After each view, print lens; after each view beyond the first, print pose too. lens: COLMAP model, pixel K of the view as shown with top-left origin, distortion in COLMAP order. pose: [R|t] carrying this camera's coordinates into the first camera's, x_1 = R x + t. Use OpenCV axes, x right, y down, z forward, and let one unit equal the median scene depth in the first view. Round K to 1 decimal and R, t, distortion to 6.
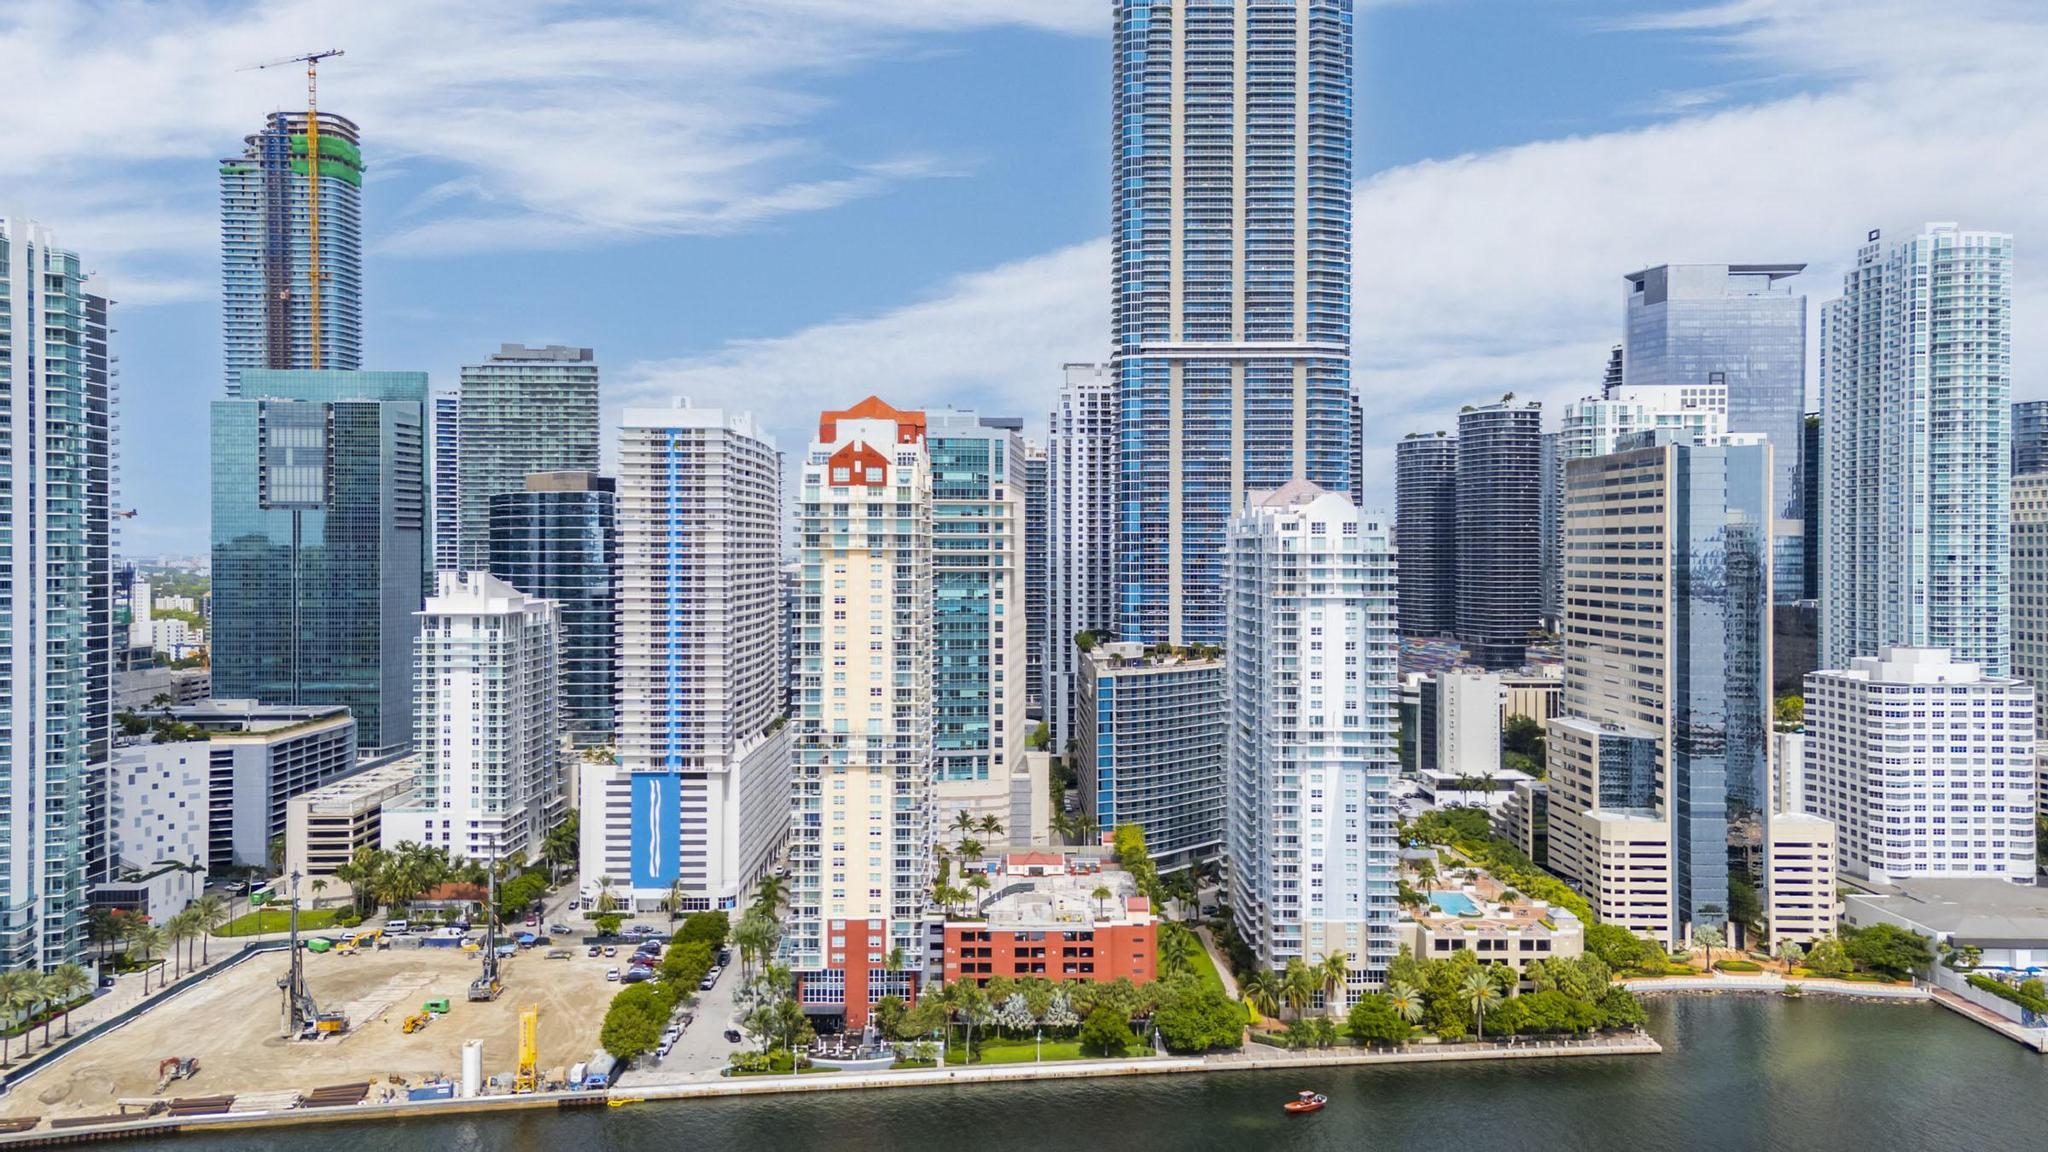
lens RADIAL K [[1527.7, 0, 1017.2], [0, 1527.7, 563.1], [0, 0, 1]] dist [0.068944, 0.006587]
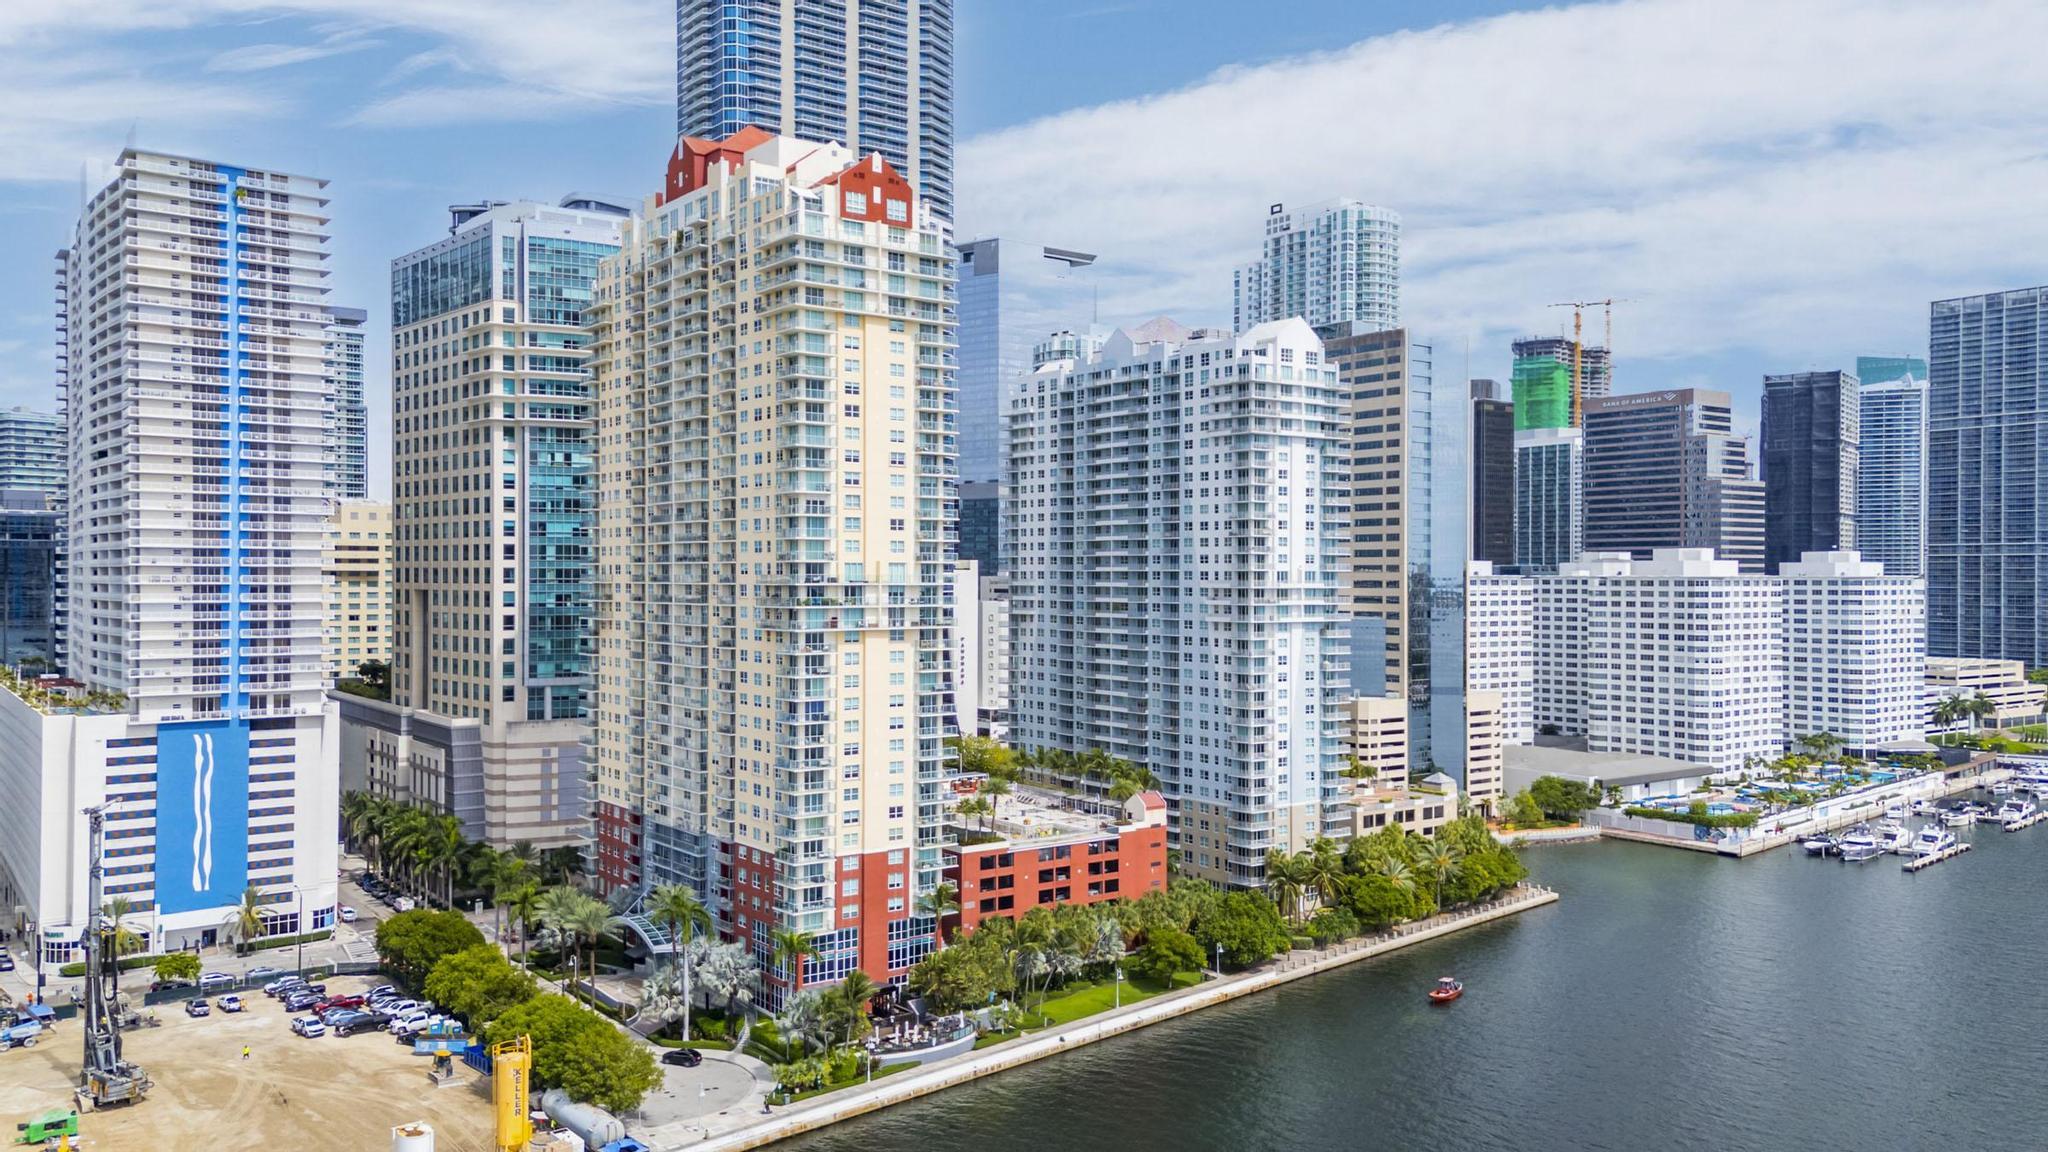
lens RADIAL K [[1527.7, 0, 1033.4], [0, 1527.7, 579.9], [0, 0, 1]] dist [0.068944, 0.006587]
pose [[0.806027, -0.000985, 0.591878, -0.373850], [0.004858, 0.999976, -0.004952, 0.093365], [-0.591859, 0.006867, 0.806012, 0.330272]]
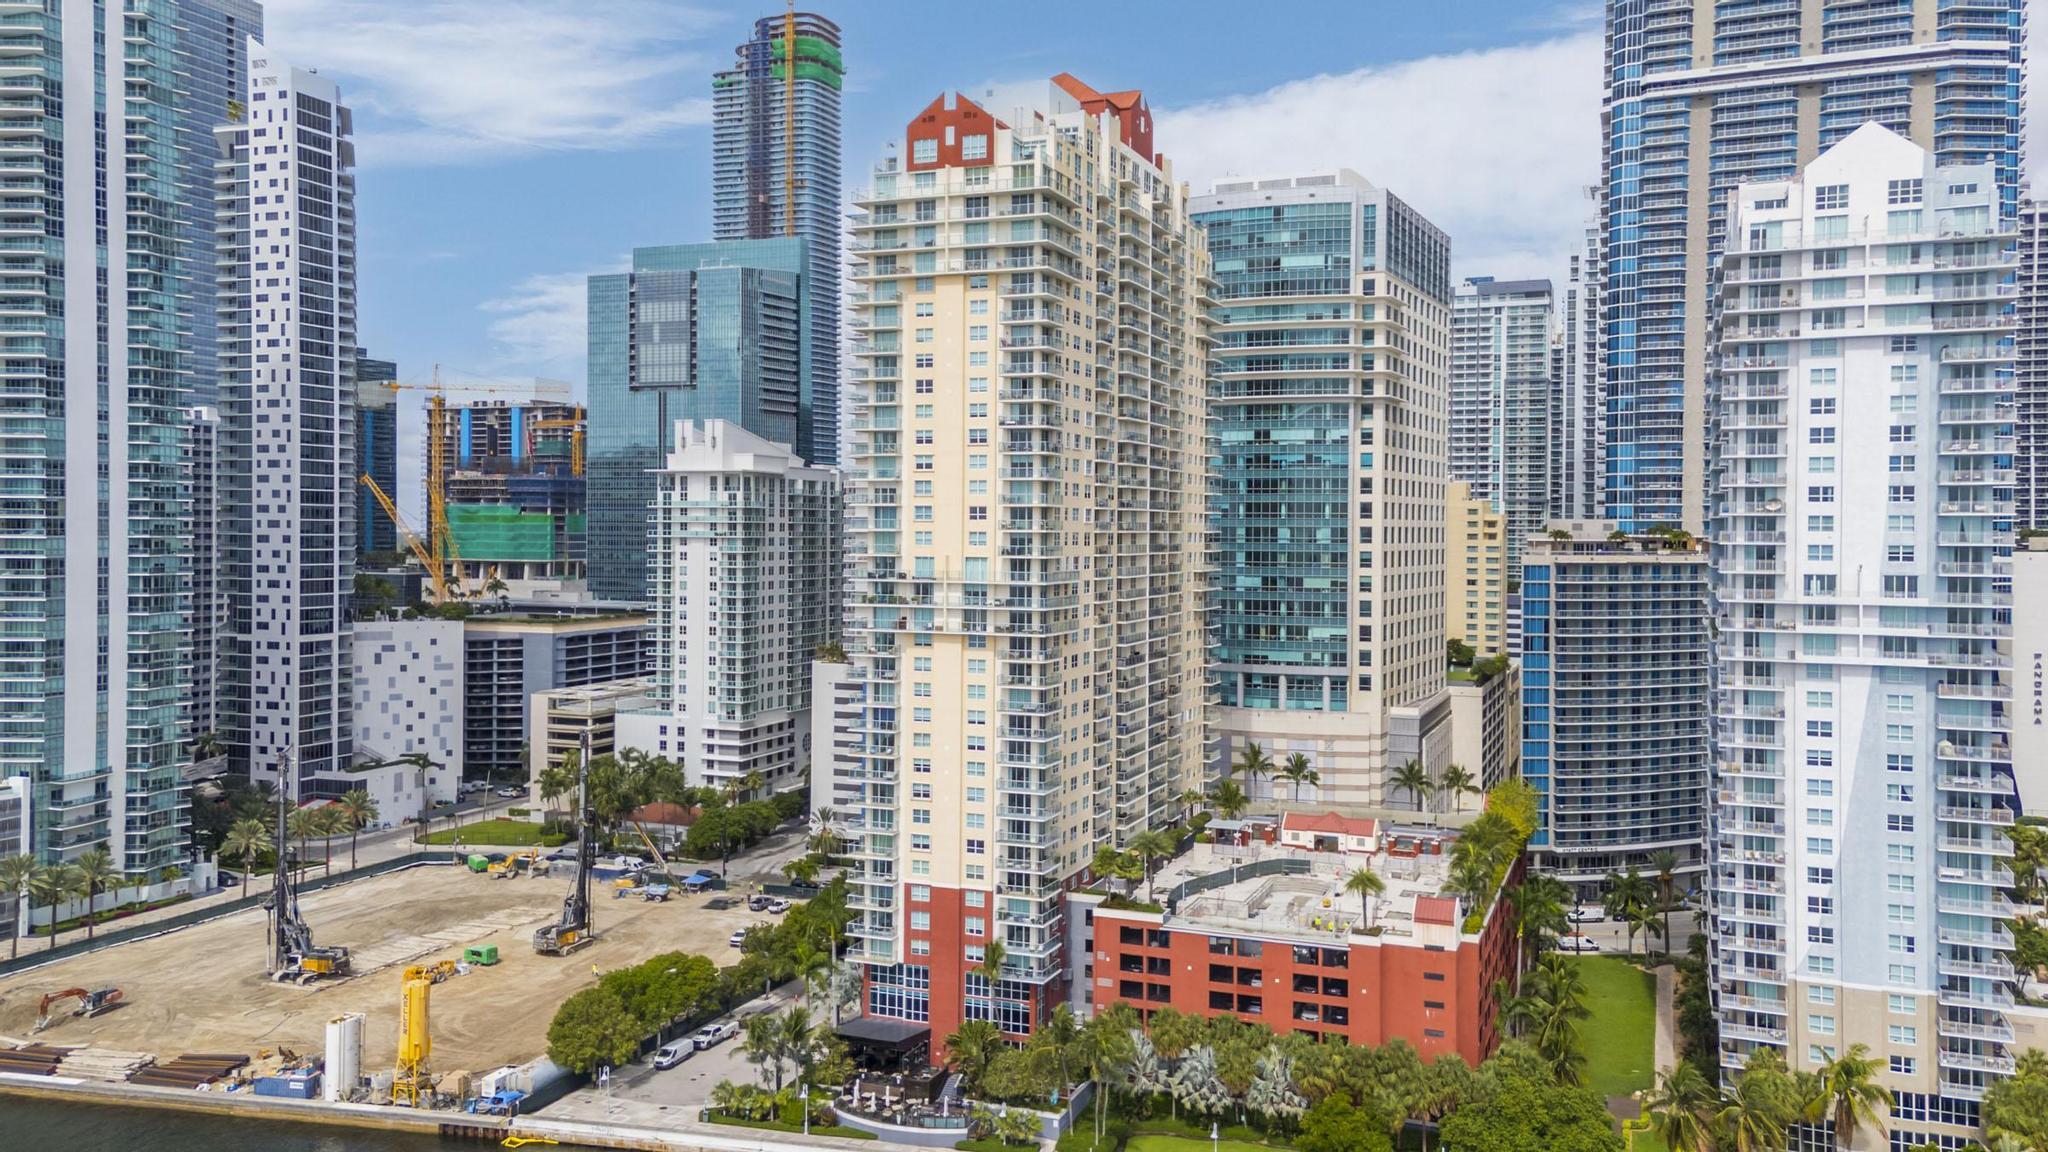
lens RADIAL K [[1527.7, 0, 1061.7], [0, 1527.7, 548.6], [0, 0, 1]] dist [0.068944, 0.006587]
pose [[0.927361, 0.009338, -0.374051, 0.133568], [-0.008921, 0.999956, 0.002846, 0.079395], [0.374061, 0.000698, 0.927404, 0.375247]]
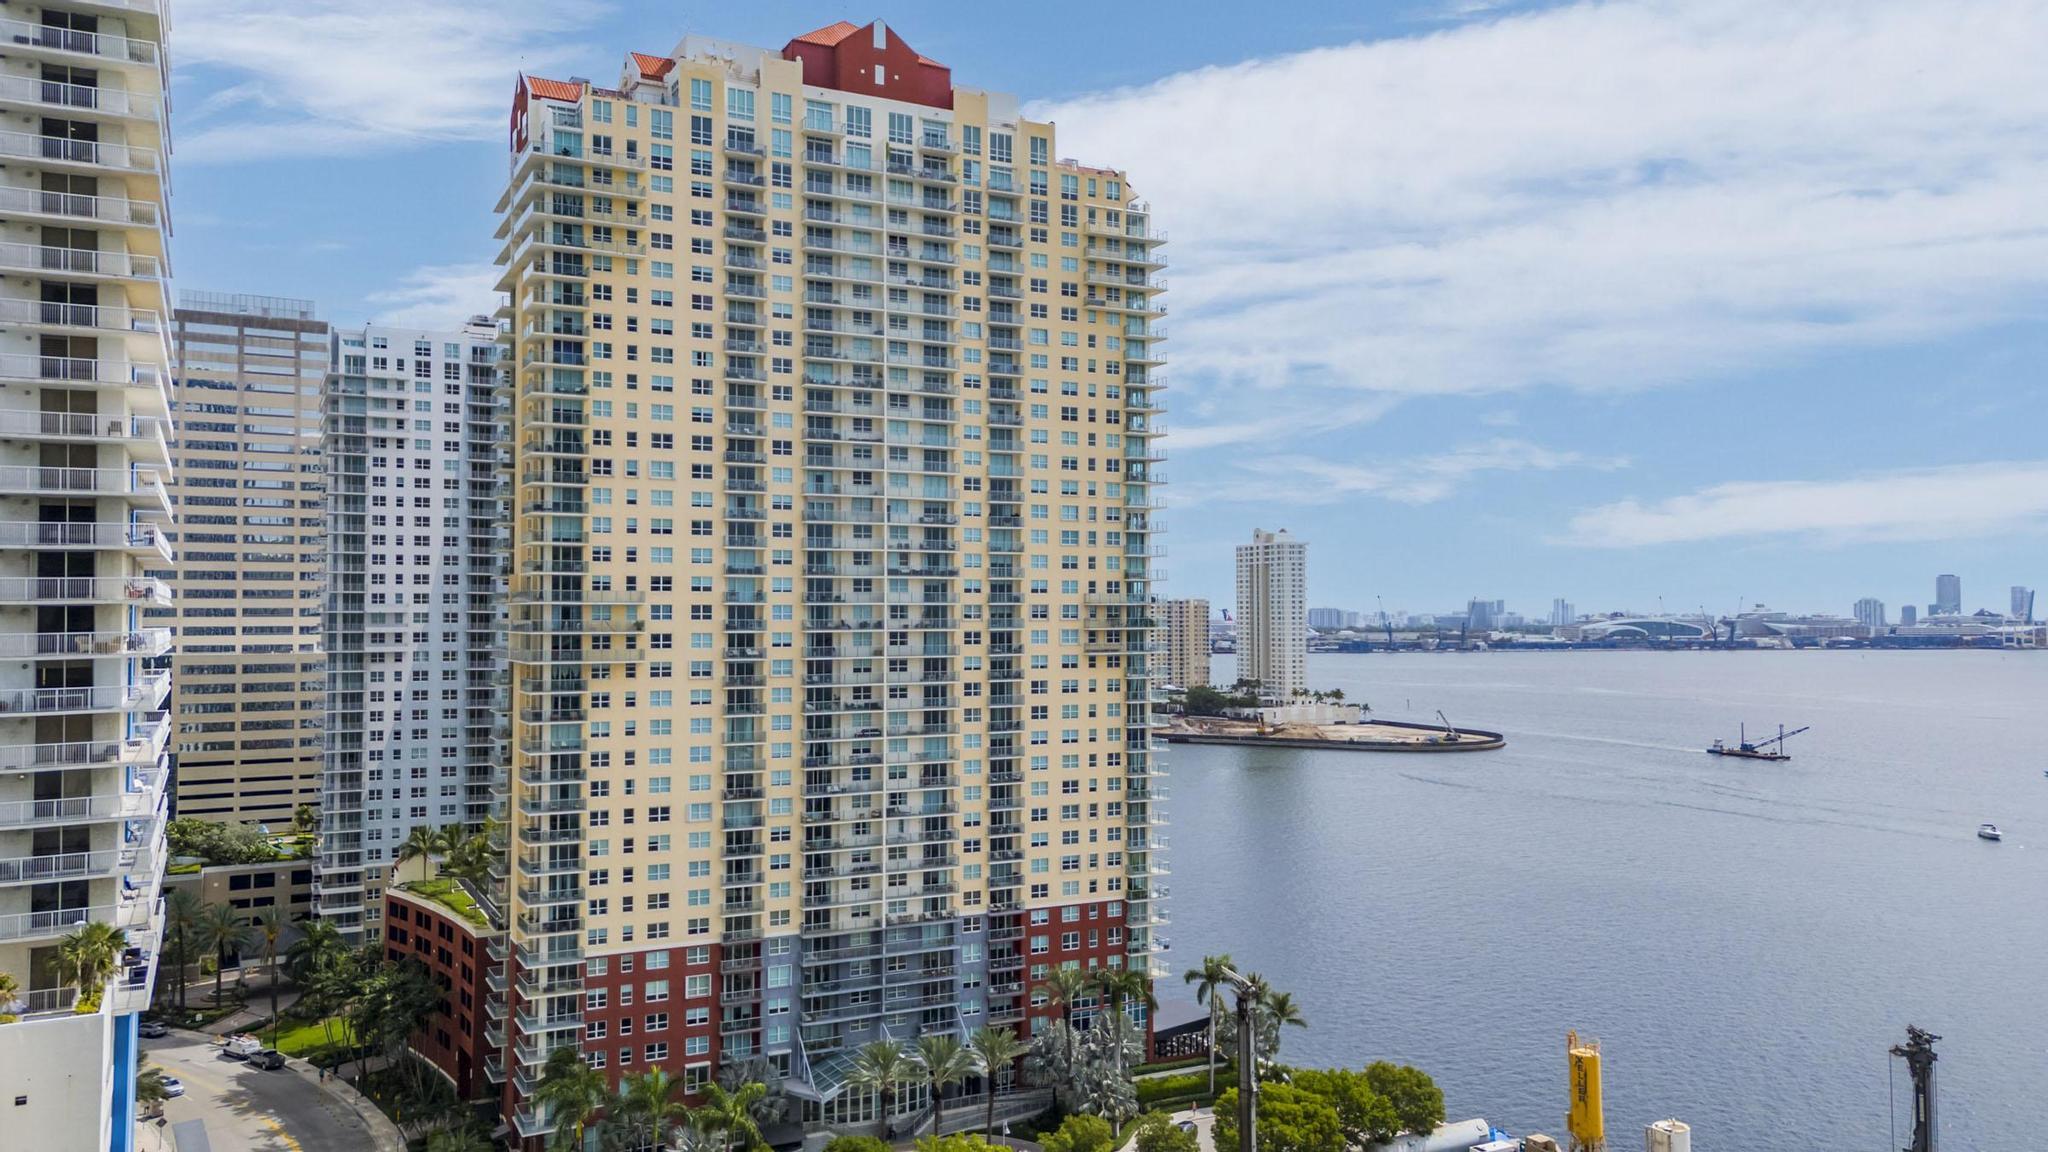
lens RADIAL K [[1527.7, 0, 1030.0], [0, 1527.7, 575.7], [0, 0, 1]] dist [0.068944, 0.006587]
pose [[-0.461312, 0.020941, 0.886991, -0.561374], [0.009166, 0.999781, -0.018837, 0.091567], [-0.887191, -0.000560, -0.461403, 1.100094]]
